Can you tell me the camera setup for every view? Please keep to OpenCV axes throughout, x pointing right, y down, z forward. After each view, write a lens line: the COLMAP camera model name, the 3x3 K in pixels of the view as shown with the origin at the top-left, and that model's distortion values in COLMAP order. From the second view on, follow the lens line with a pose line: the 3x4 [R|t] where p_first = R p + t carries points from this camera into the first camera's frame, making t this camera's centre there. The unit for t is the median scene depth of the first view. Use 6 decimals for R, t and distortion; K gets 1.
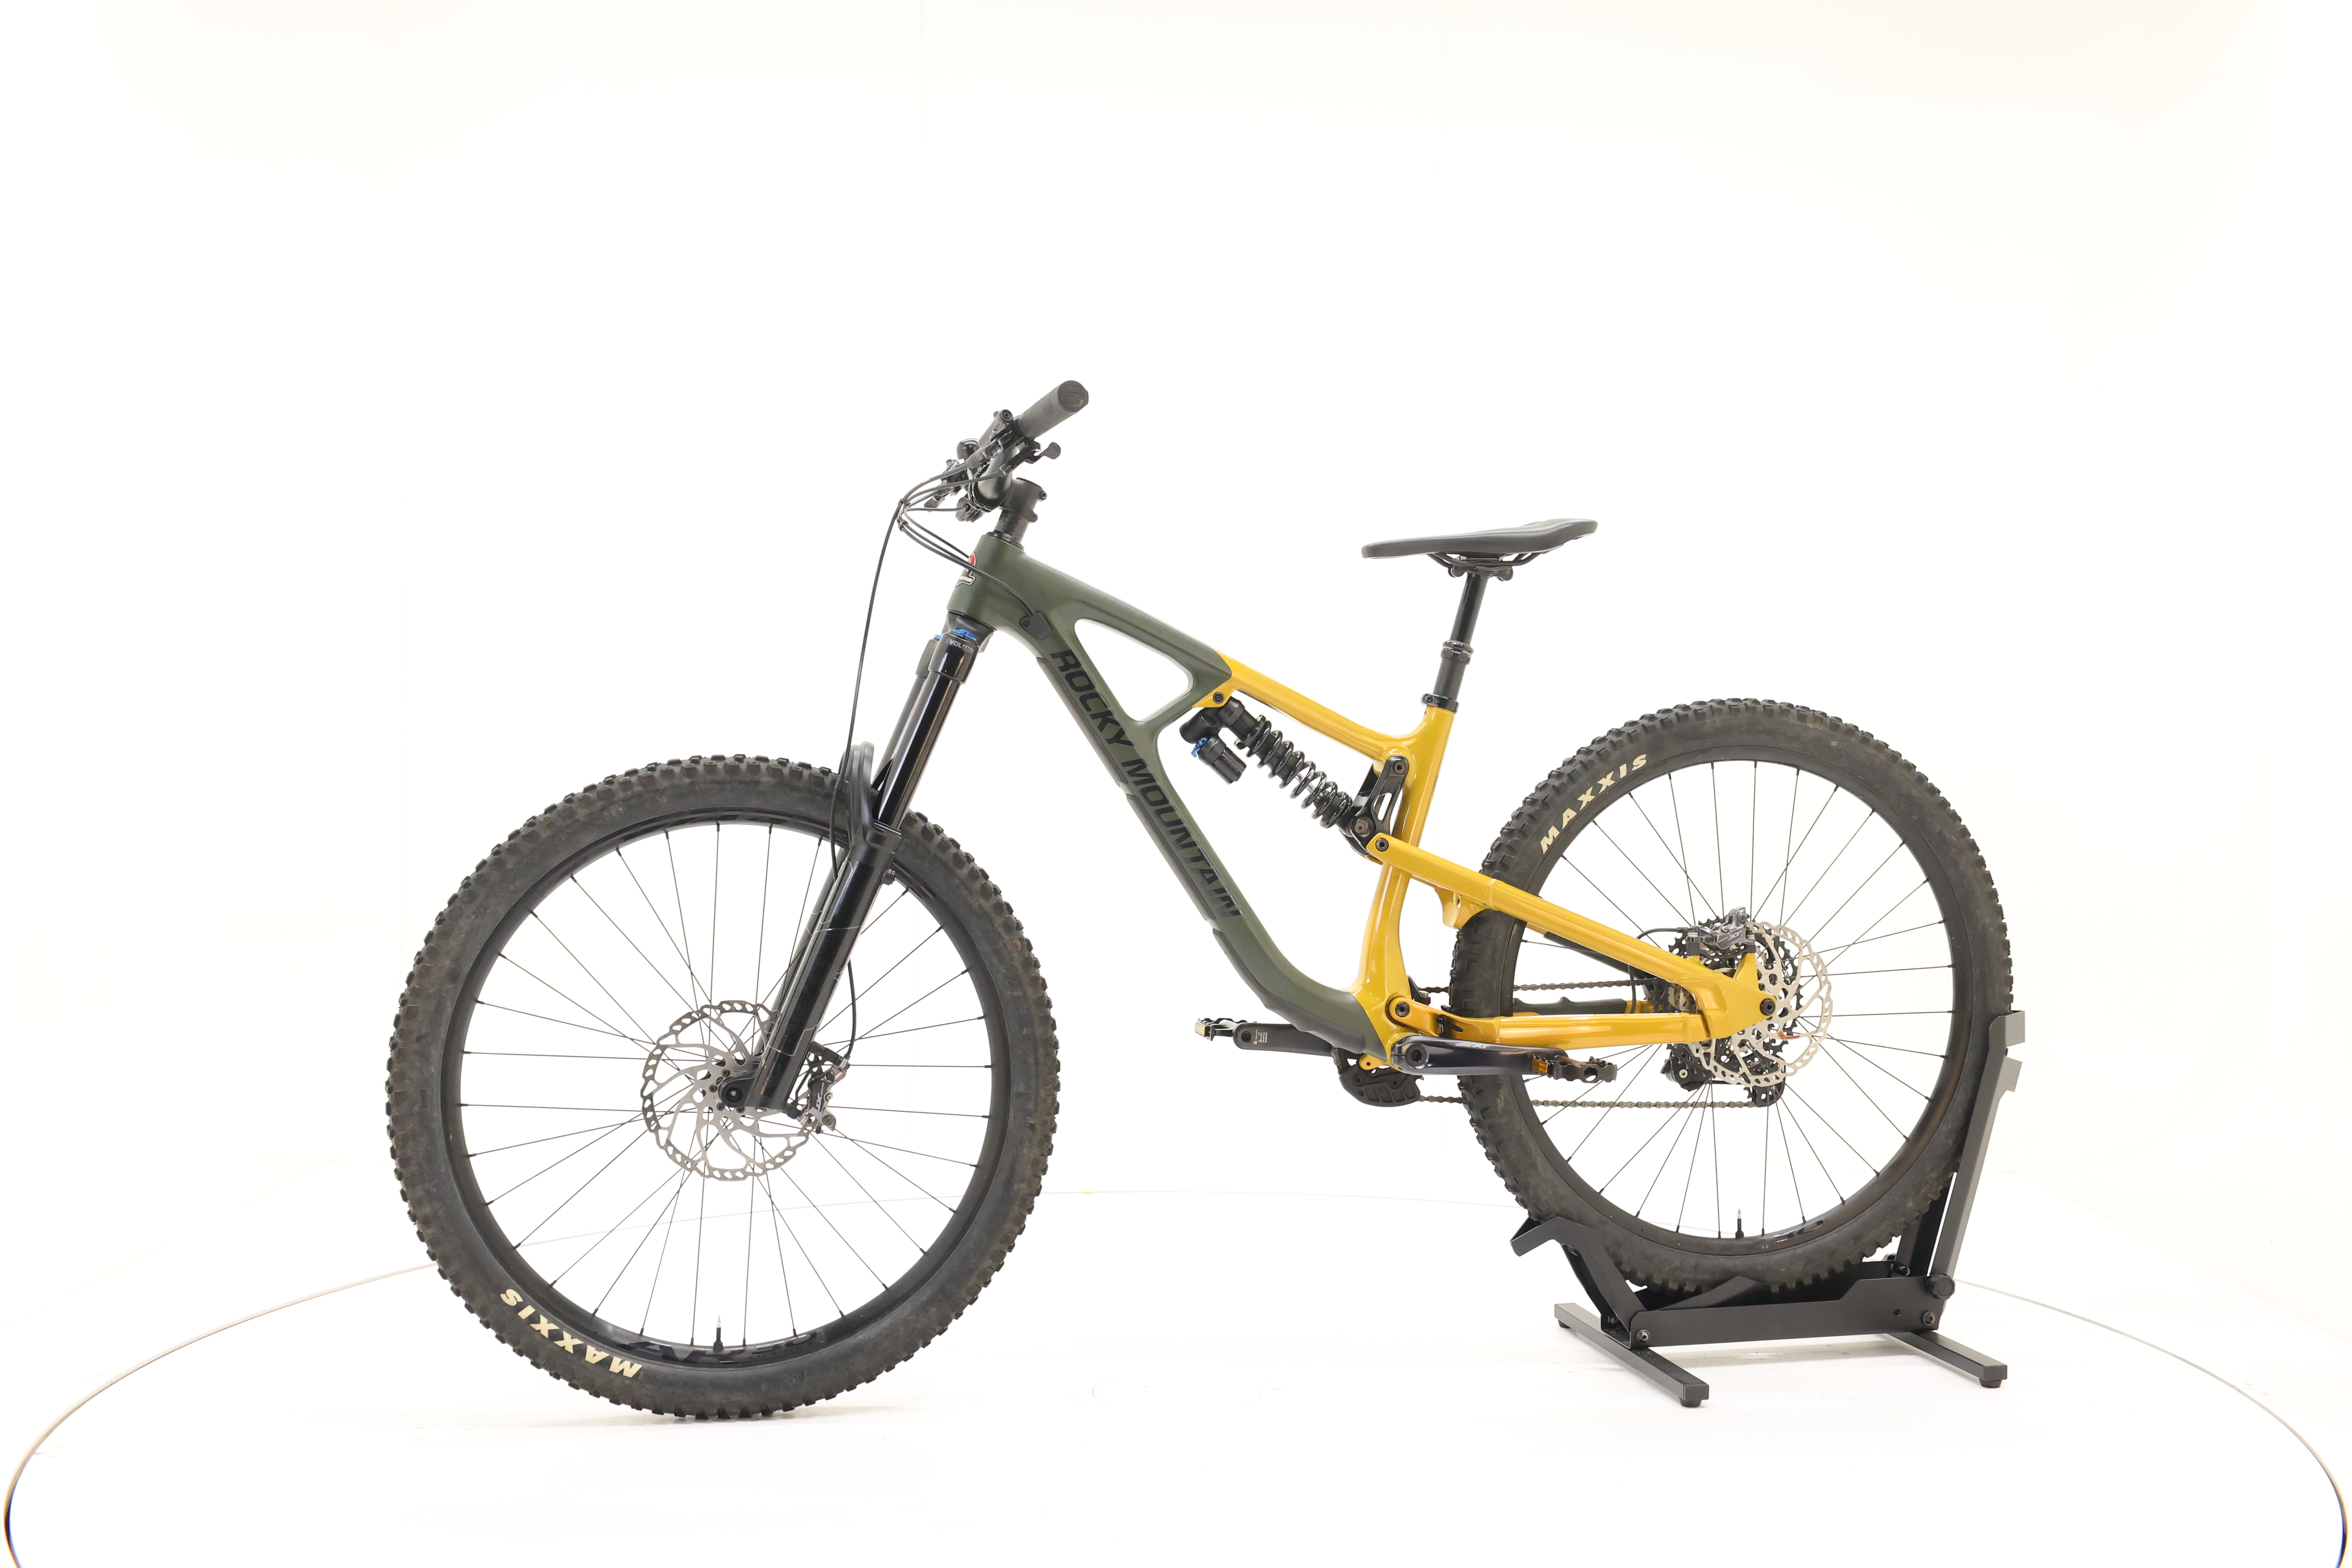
lens RADIAL K [[2529.0, 0, 1171.3], [0, 2529.0, 732.1], [0, 0, 1]] dist [-0.014652, 0.015909]
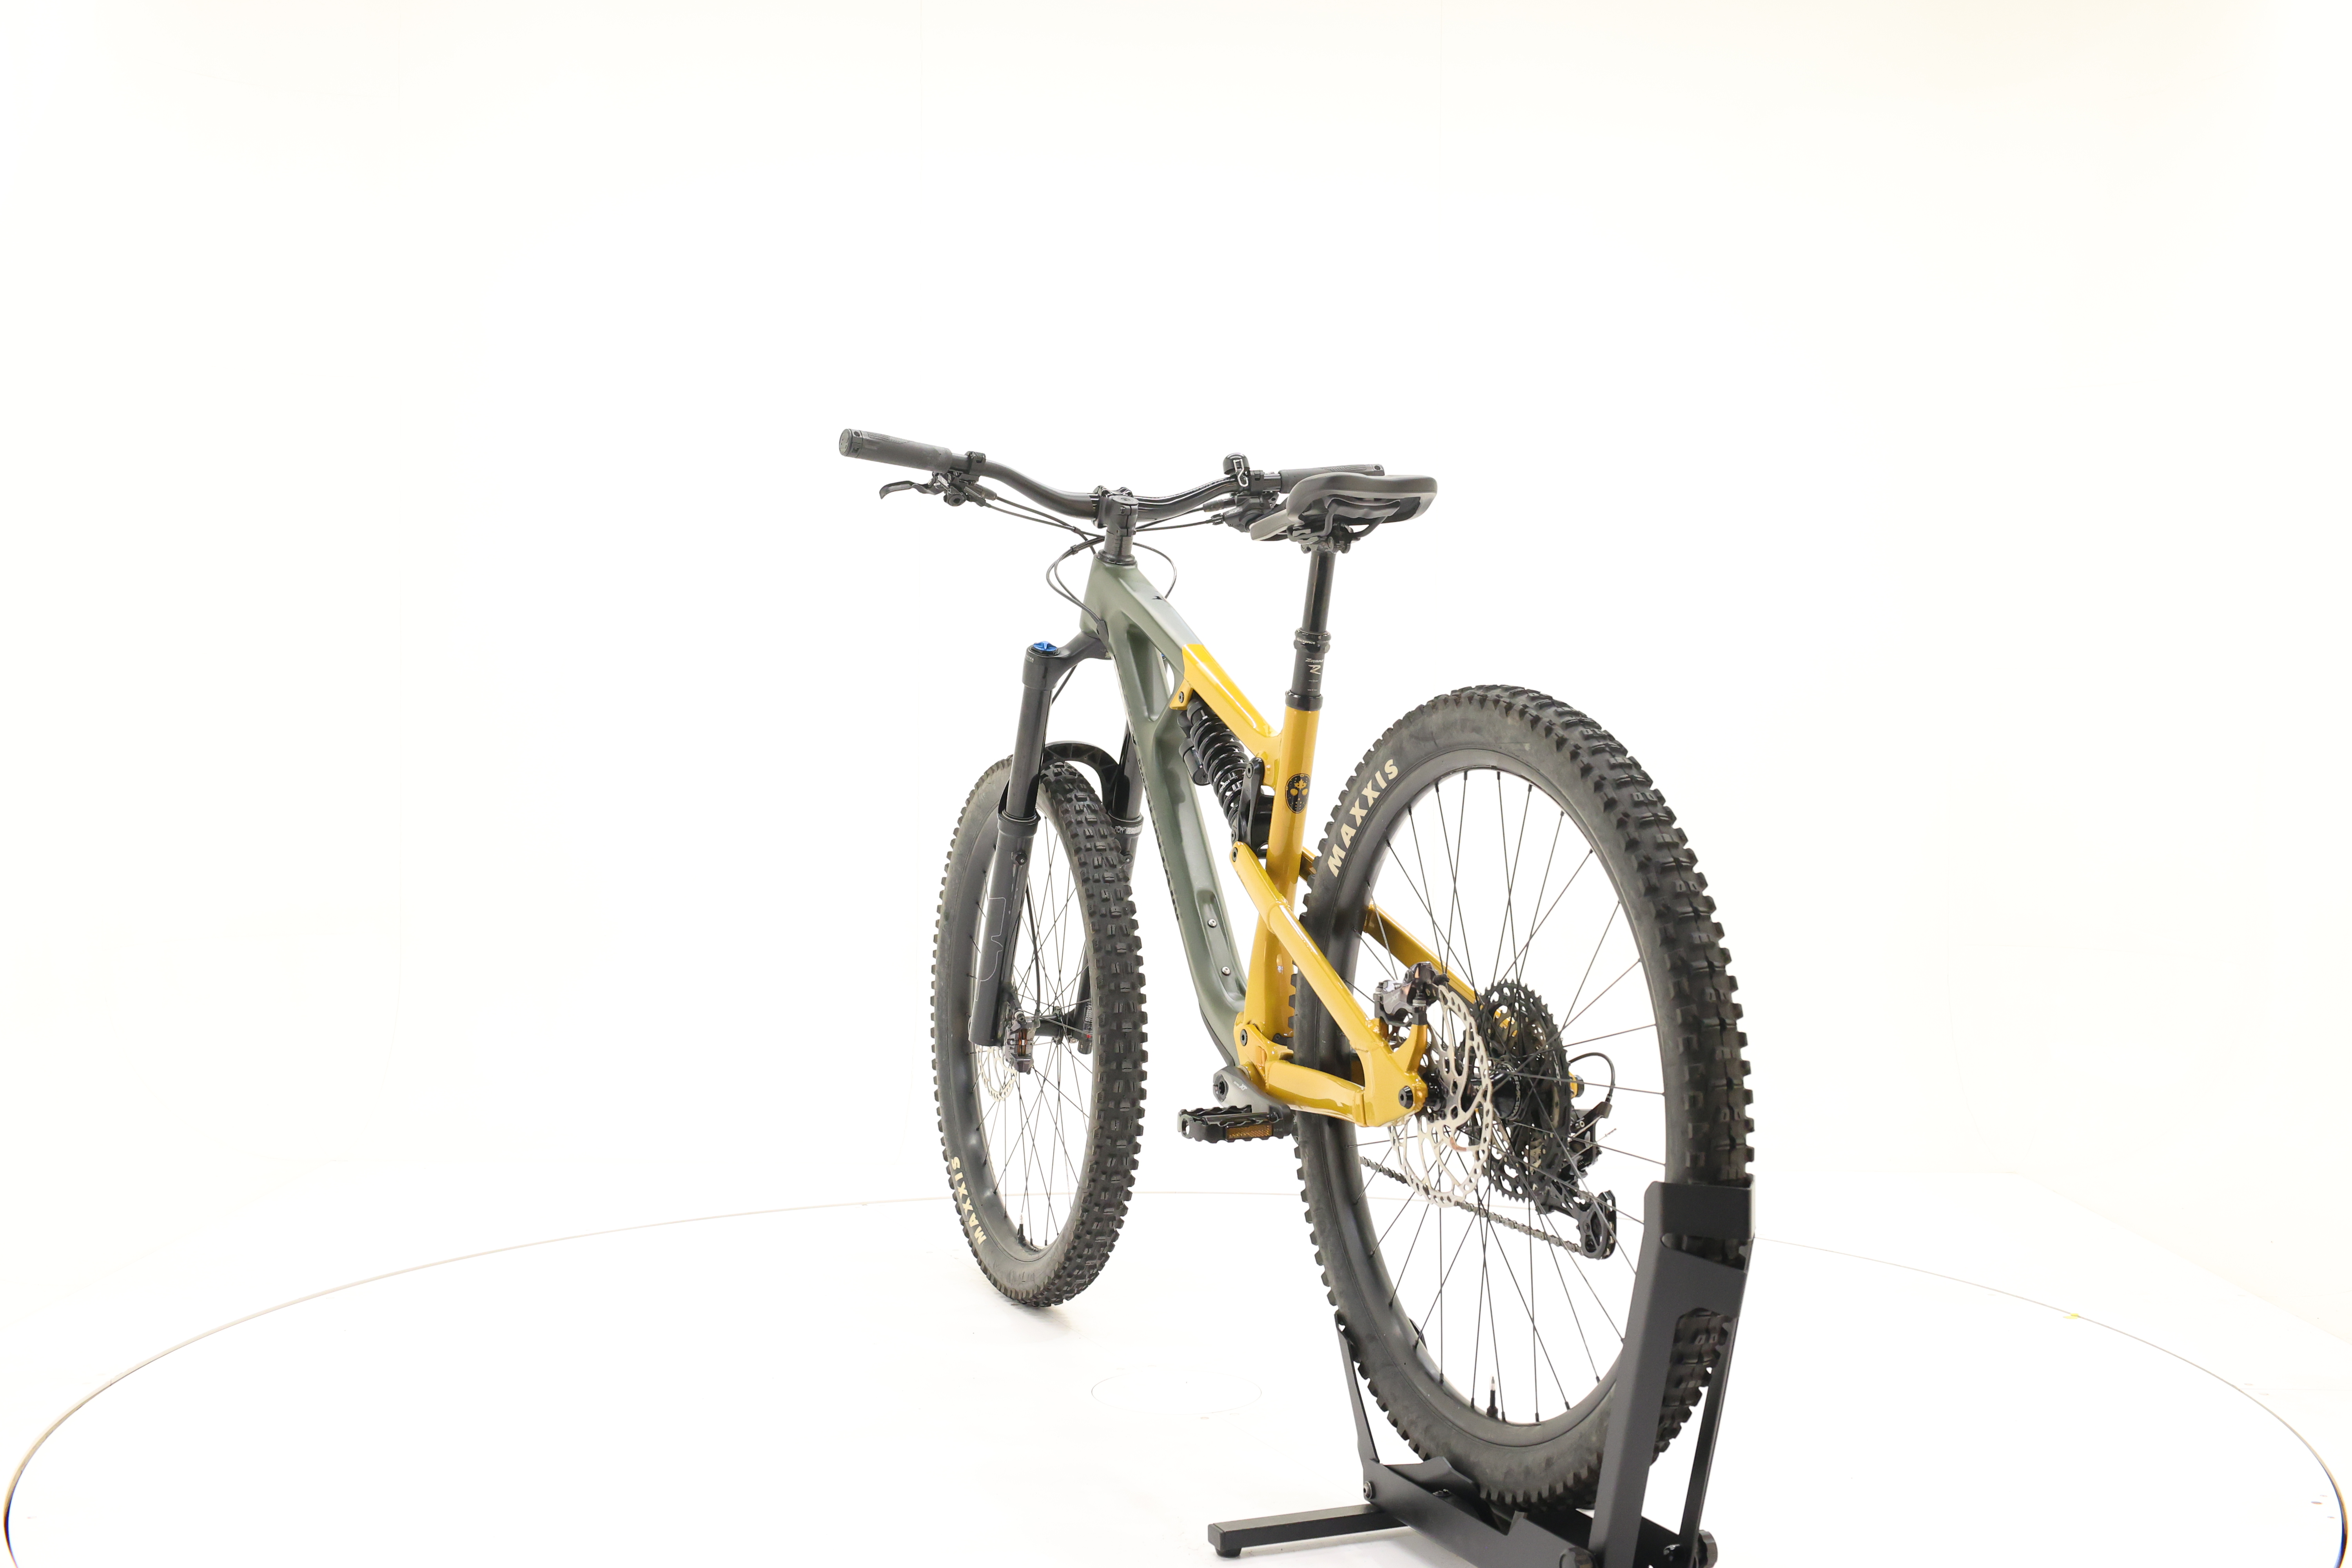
lens RADIAL K [[2529.0, 0, 1171.3], [0, 2529.0, 732.1], [0, 0, 1]] dist [-0.014652, 0.015909]
pose [[0.180277, -0.003093, -0.983611, 0.972505], [-0.003659, 0.999986, -0.003815, 0.003628], [0.983609, 0.004286, 0.180263, 0.804717]]
